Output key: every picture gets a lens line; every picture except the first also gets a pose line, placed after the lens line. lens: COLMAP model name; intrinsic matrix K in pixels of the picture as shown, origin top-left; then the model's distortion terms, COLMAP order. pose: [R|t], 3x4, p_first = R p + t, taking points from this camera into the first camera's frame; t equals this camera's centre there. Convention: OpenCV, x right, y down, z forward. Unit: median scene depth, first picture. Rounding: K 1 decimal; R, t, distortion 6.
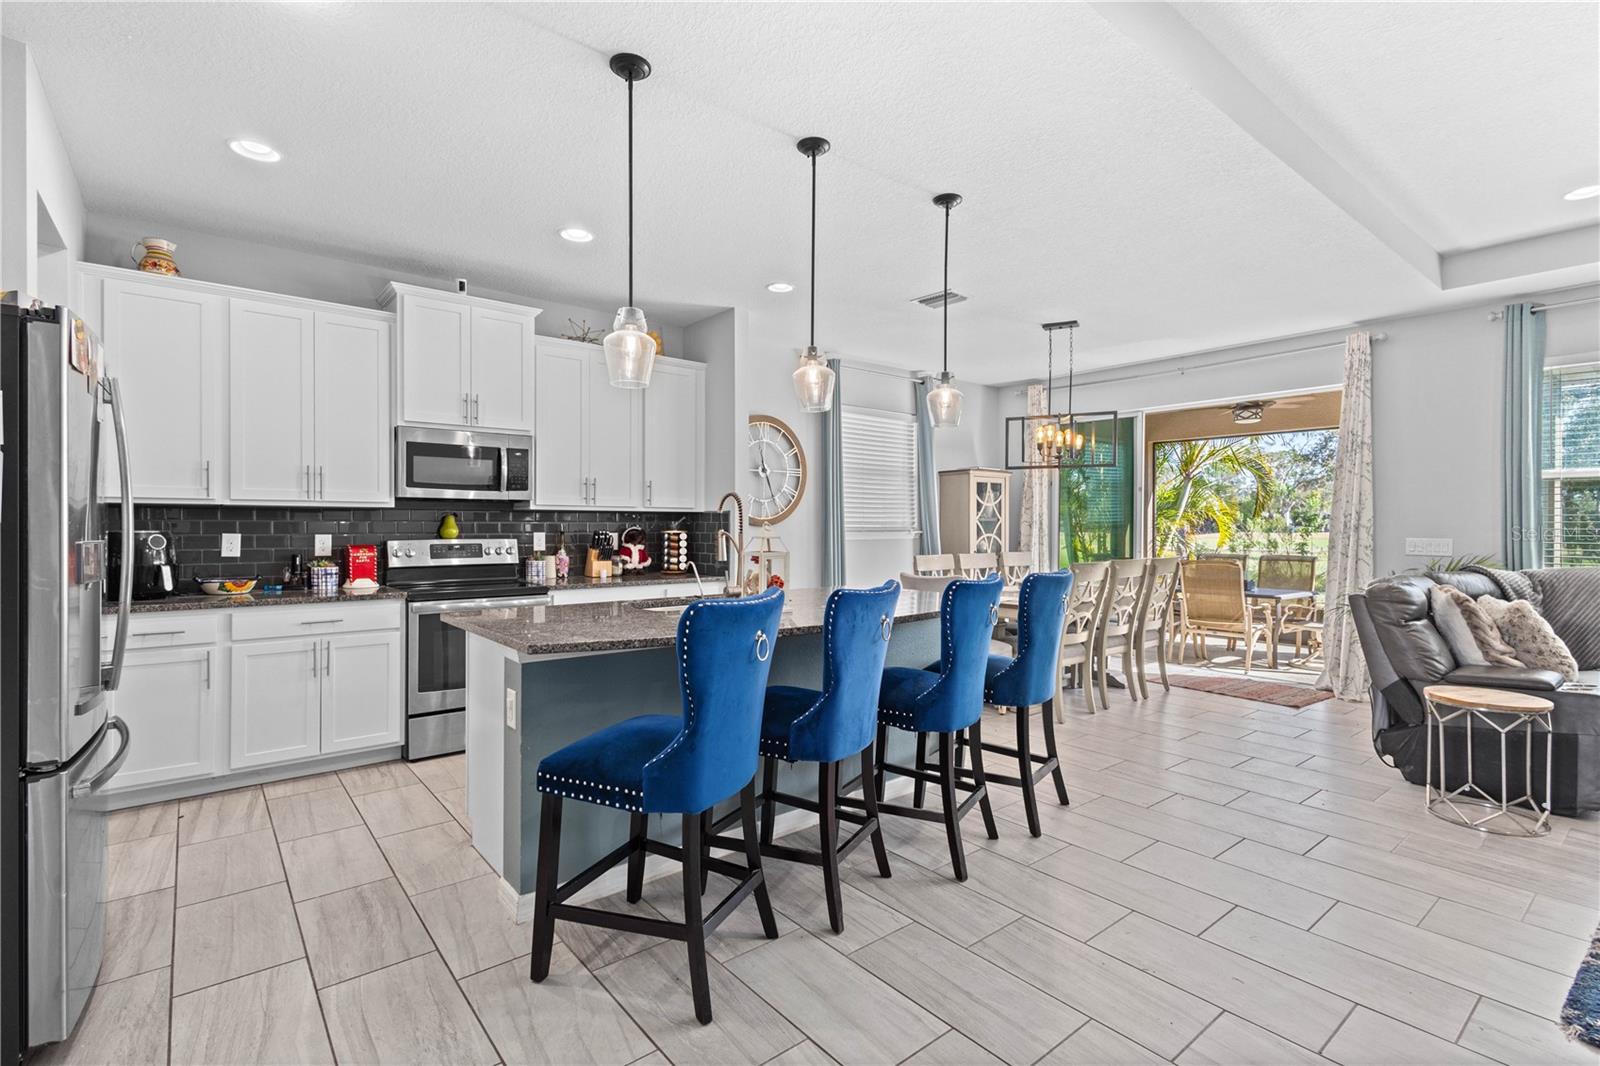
lens RADIAL K [[747.7, 0, 802.4], [0, 747.7, 526.7], [0, 0, 1]] dist [0.015030, -0.003020]
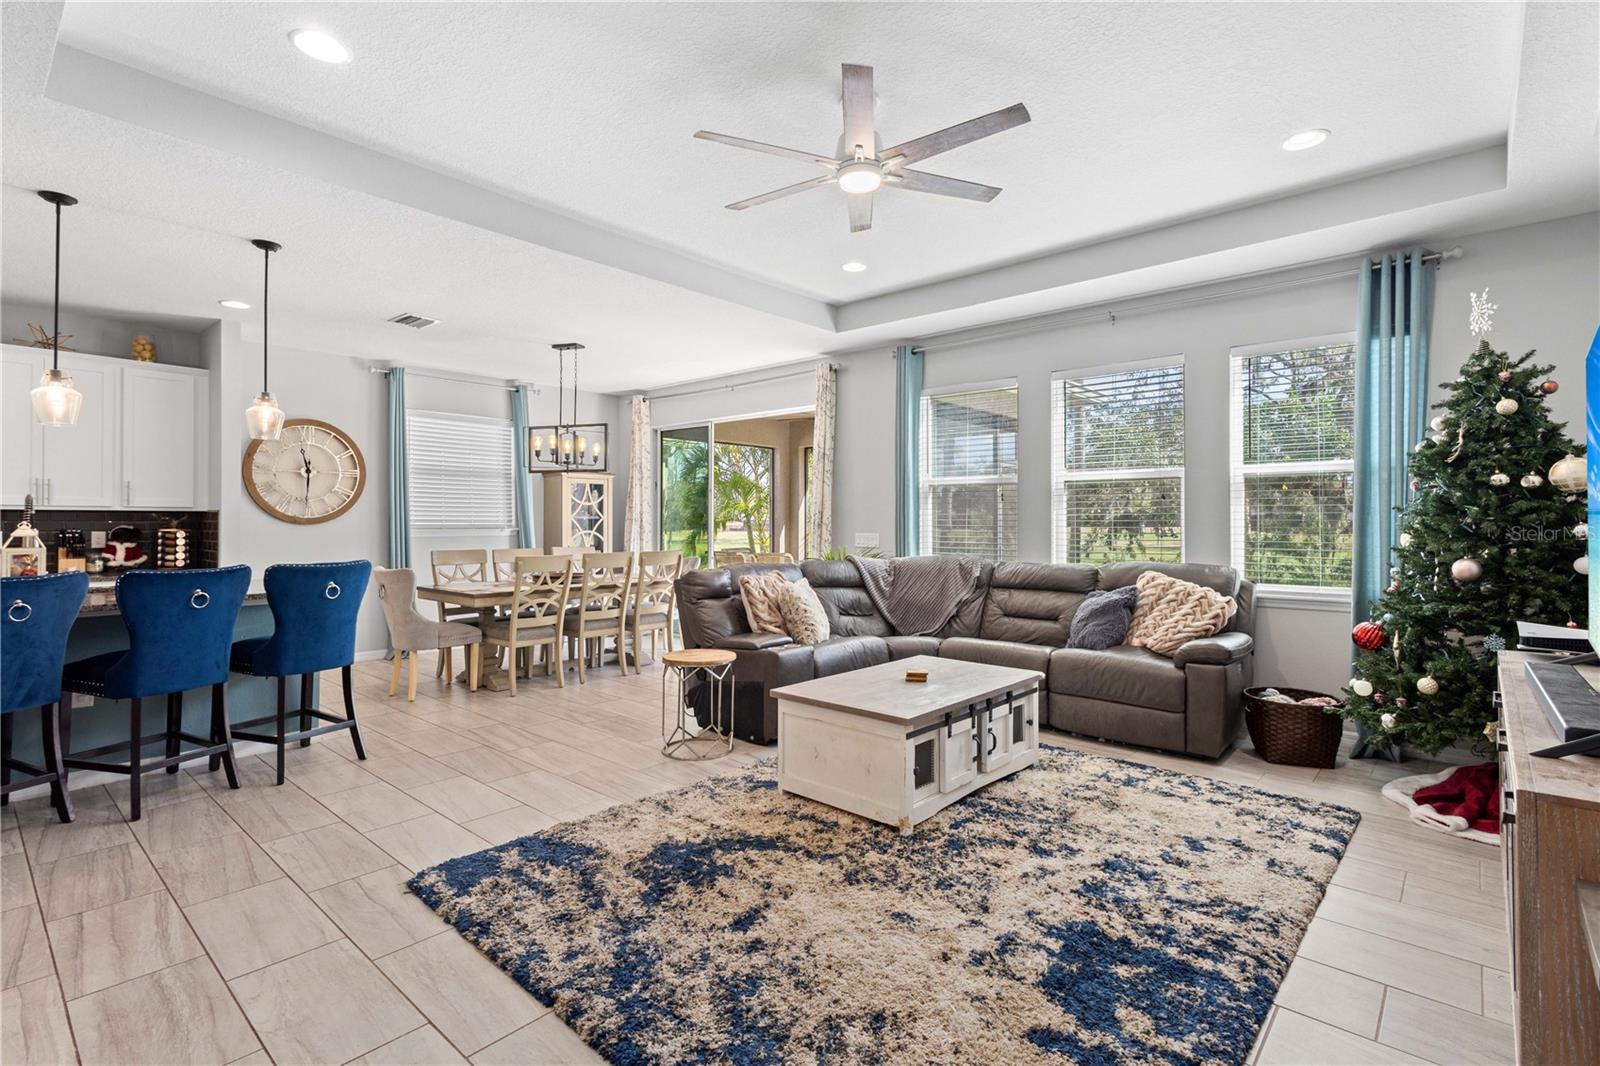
lens RADIAL K [[747.7, 0, 792.7], [0, 747.7, 512.2], [0, 0, 1]] dist [0.015030, -0.003020]
pose [[0.987183, 0.000029, 0.159591, 0.566267], [0.002660, 0.999858, -0.016634, 0.001976], [-0.159569, 0.016845, 0.987043, -0.190458]]
